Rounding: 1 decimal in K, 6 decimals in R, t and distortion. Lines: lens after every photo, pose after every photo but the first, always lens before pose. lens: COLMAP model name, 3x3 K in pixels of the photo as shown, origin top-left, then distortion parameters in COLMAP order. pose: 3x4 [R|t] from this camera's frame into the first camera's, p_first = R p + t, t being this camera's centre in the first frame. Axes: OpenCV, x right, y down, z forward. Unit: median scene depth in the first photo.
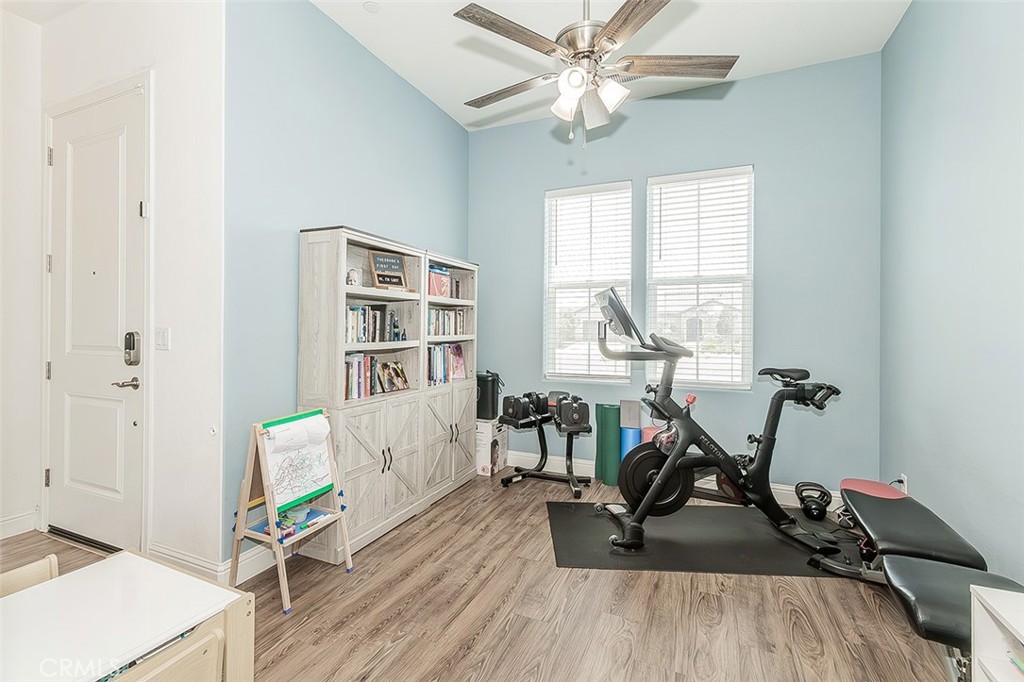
lens RADIAL K [[463.9, 0, 482.6], [0, 463.9, 326.4], [0, 0, 1]] dist [-0.001125, -0.000103]
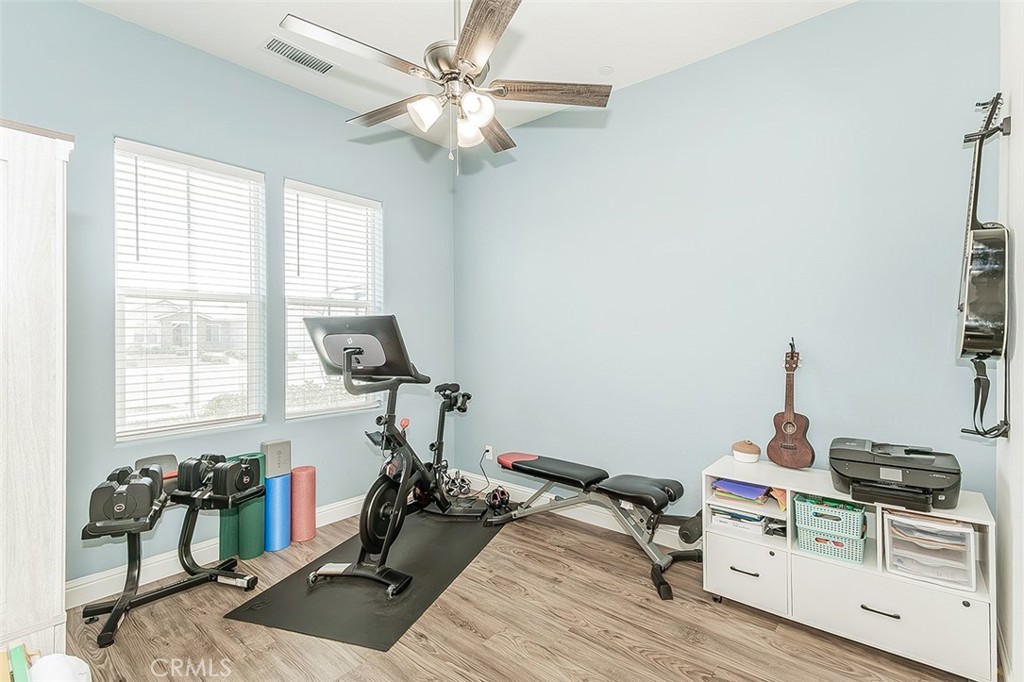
lens RADIAL K [[477.3, 0, 532.2], [0, 477.3, 332.6], [0, 0, 1]] dist [-0.001137, -0.000049]
pose [[0.214570, -0.006376, 0.976688, -0.545255], [-0.001596, 0.999975, 0.006879, -0.057437], [-0.976707, -0.003035, 0.214555, 0.490515]]
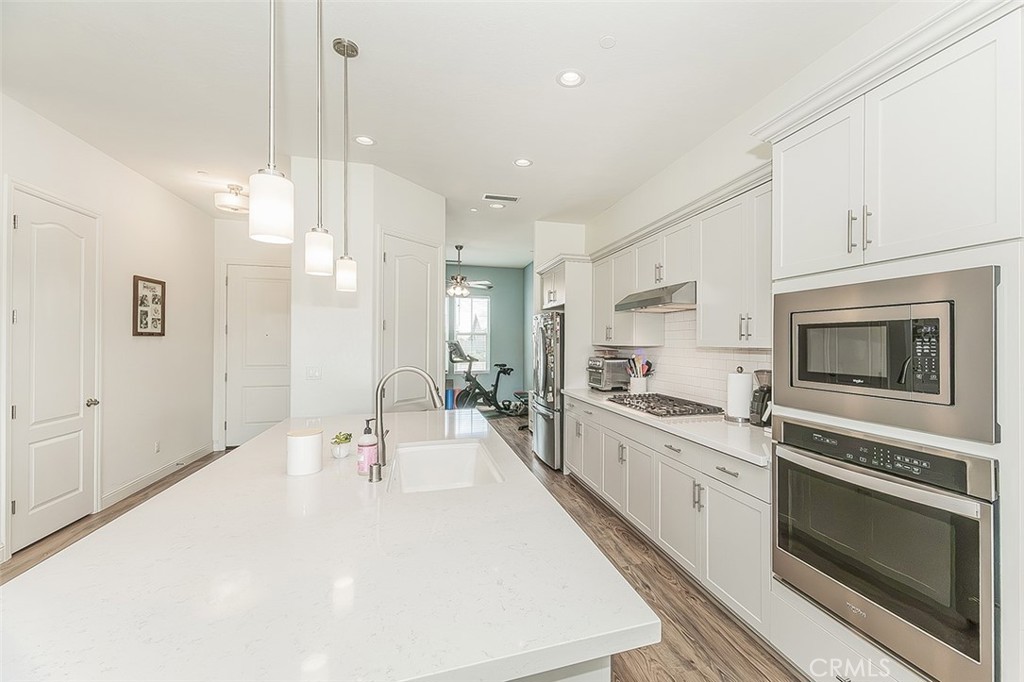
lens RADIAL K [[462.4, 0, 511.0], [0, 462.4, 341.7], [0, 0, 1]] dist [-0.004005, 0.000584]
pose [[0.798587, 0.007011, 0.601839, -1.282911], [-0.004926, 0.999975, -0.005112, -0.054117], [-0.601860, 0.001118, 0.798601, -1.693531]]
